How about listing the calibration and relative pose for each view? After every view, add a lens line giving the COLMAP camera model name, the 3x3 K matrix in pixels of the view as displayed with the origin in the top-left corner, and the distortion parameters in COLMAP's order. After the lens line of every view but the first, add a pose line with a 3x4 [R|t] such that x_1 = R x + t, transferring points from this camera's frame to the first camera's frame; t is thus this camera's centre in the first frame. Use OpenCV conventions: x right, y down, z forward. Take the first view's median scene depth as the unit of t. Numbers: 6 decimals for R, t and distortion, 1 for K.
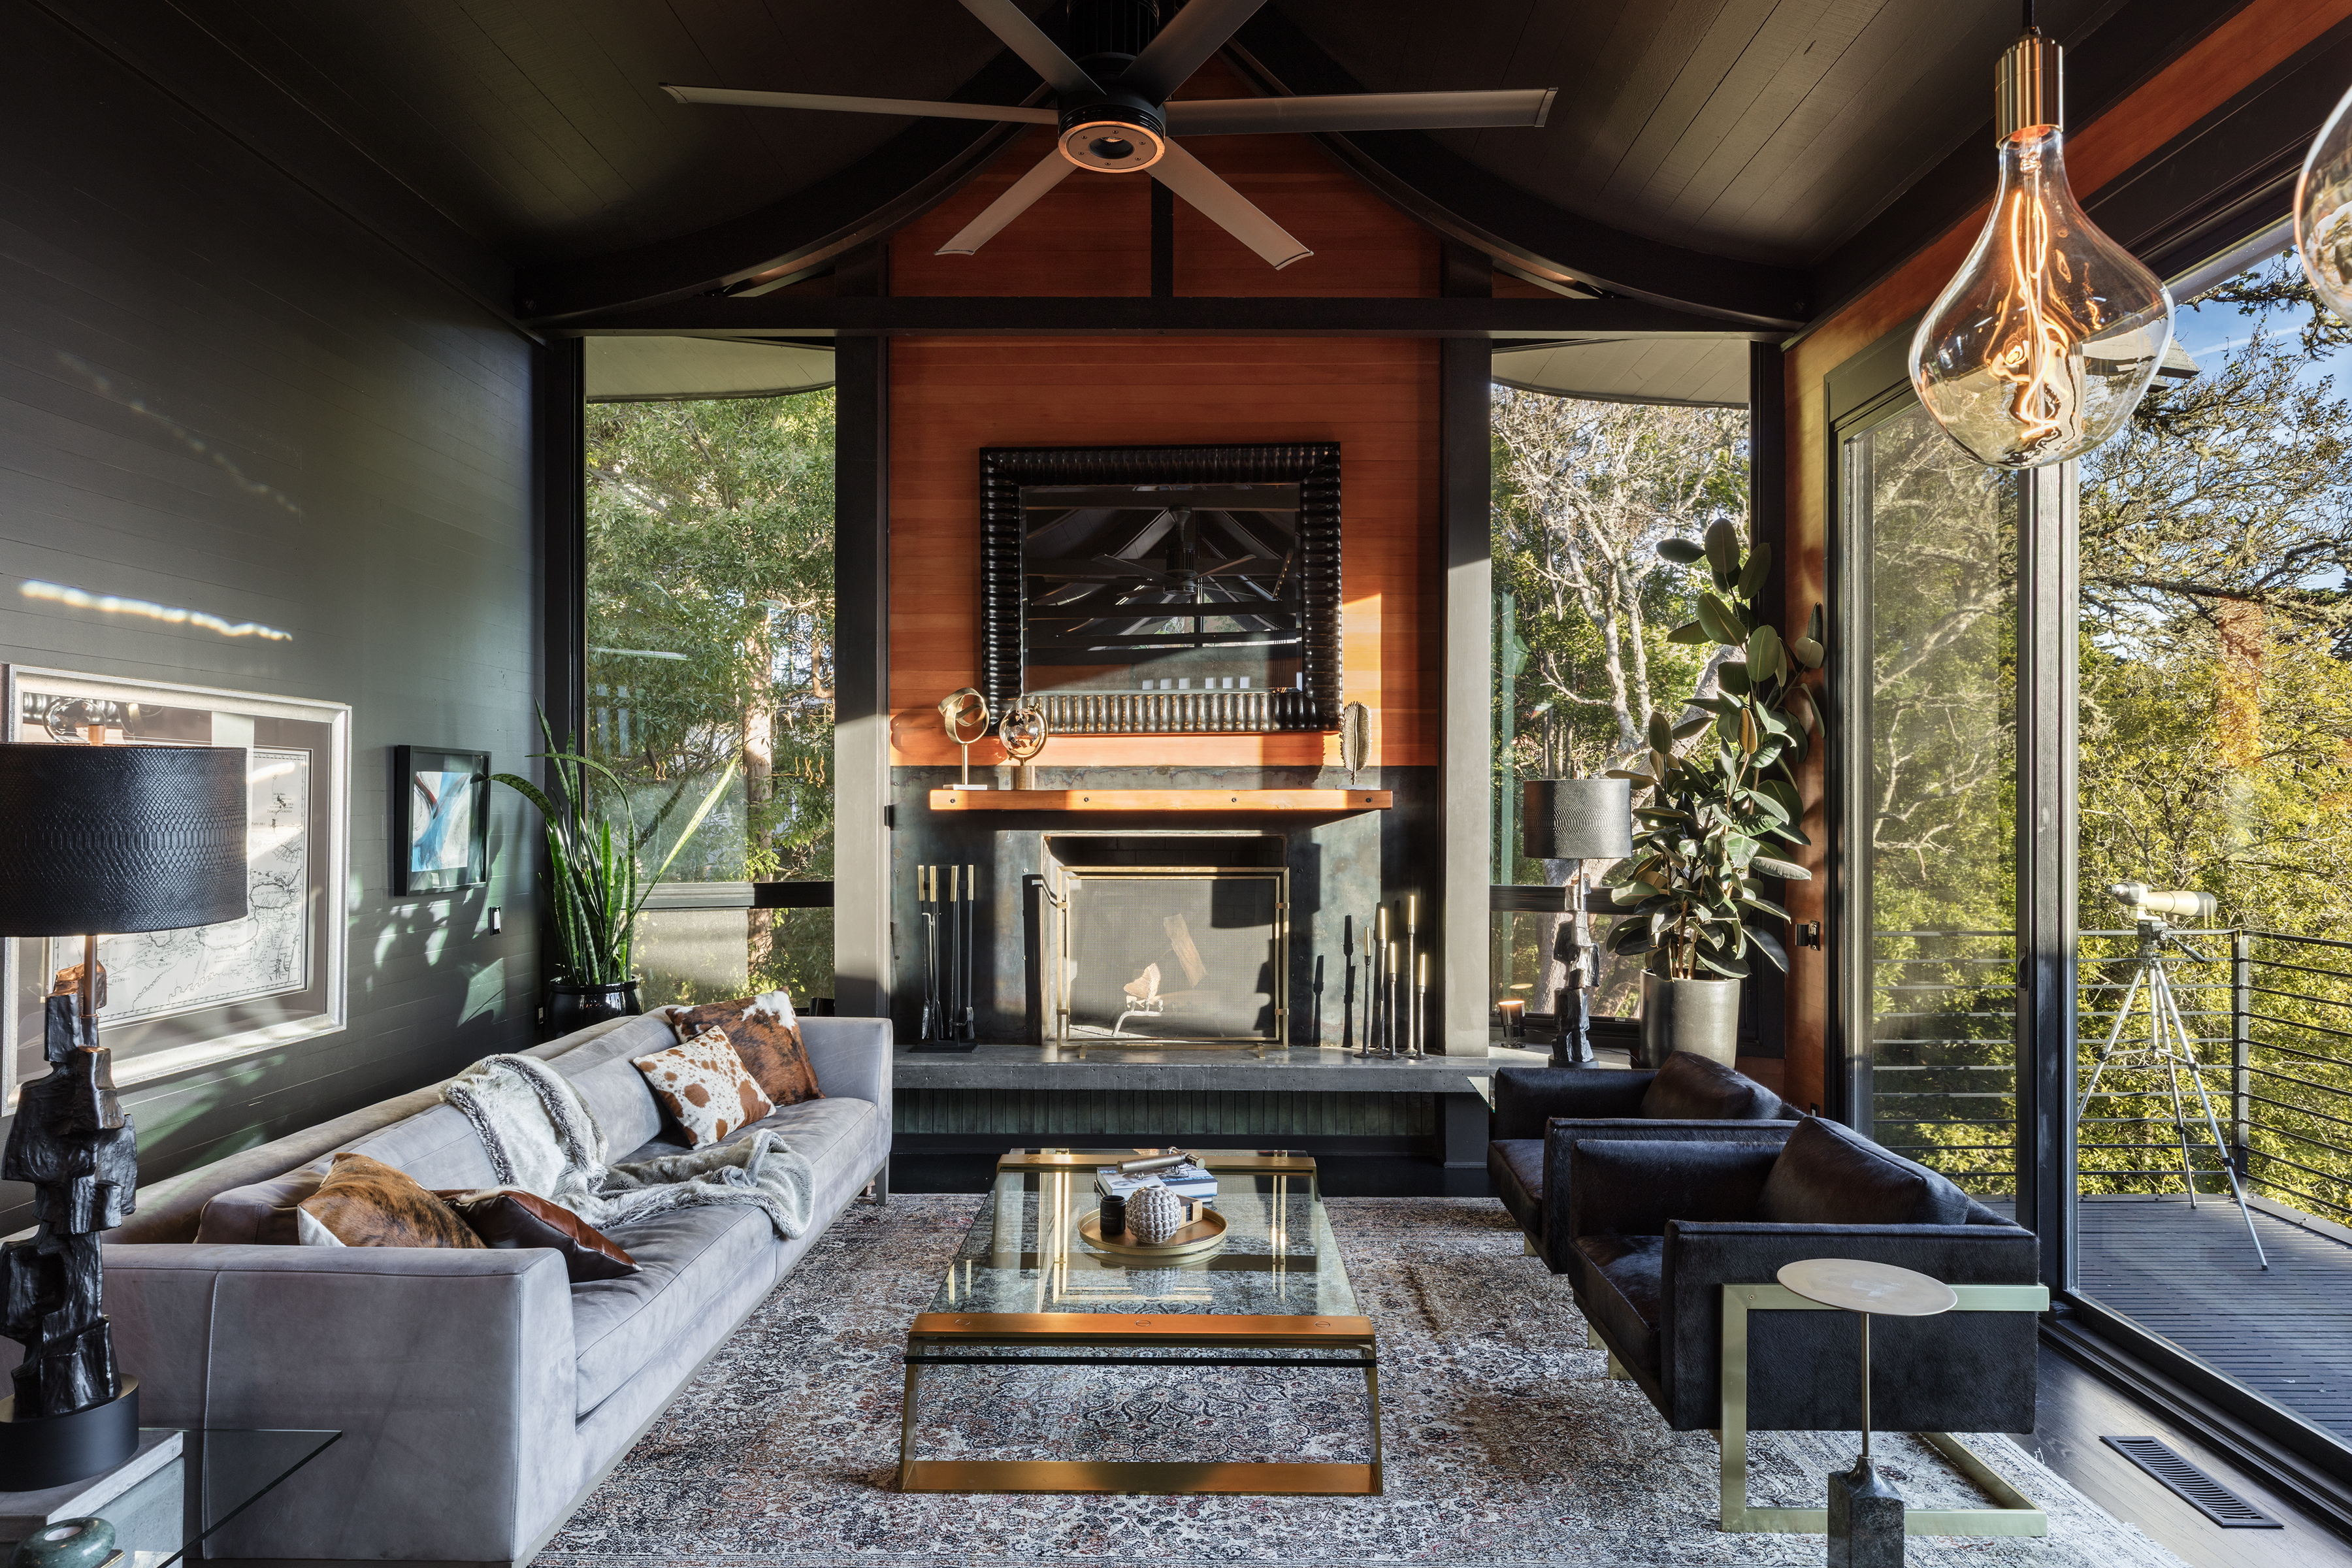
lens RADIAL K [[1321.0, 0, 1180.5], [0, 1321.0, 799.0], [0, 0, 1]] dist [0.007427, 0.001451]
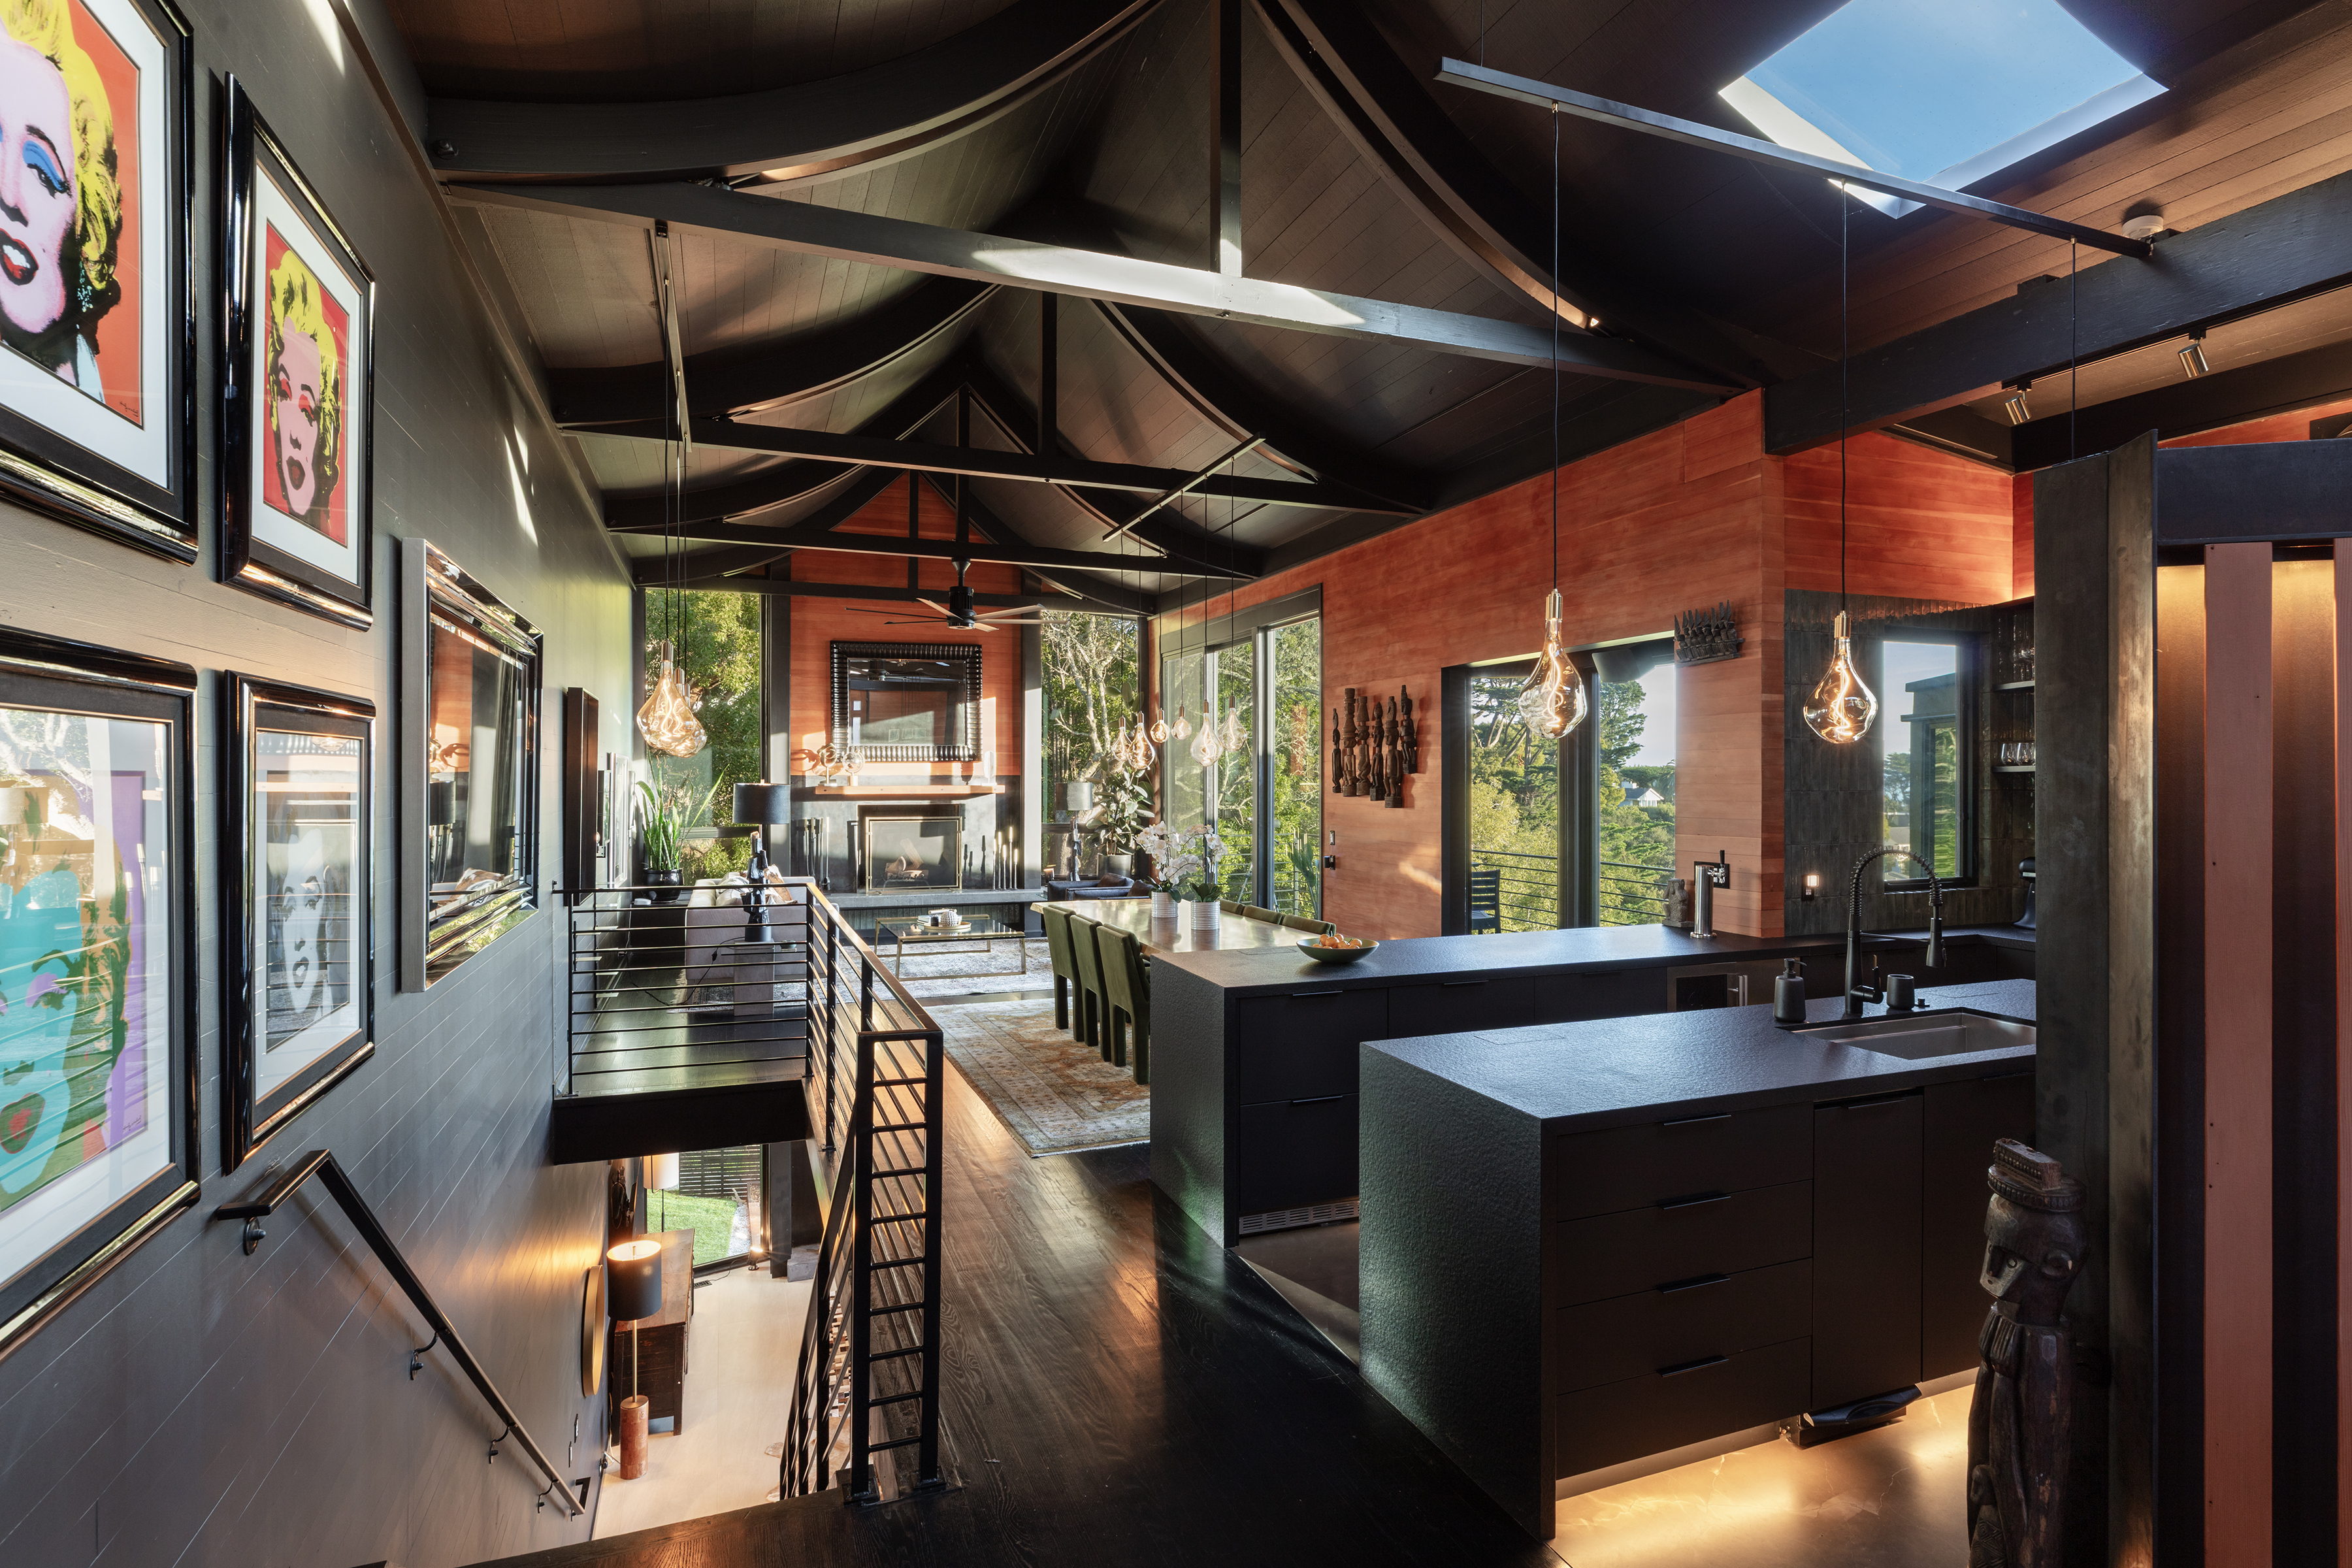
lens RADIAL K [[1205.7, 0, 1186.7], [0, 1205.7, 778.8], [0, 0, 1]] dist [-0.005051, -0.001207]
pose [[0.925713, -0.002930, 0.378214, -0.382615], [0.001757, 0.999993, 0.003447, -0.026268], [-0.378221, -0.002527, 0.925712, -1.251649]]
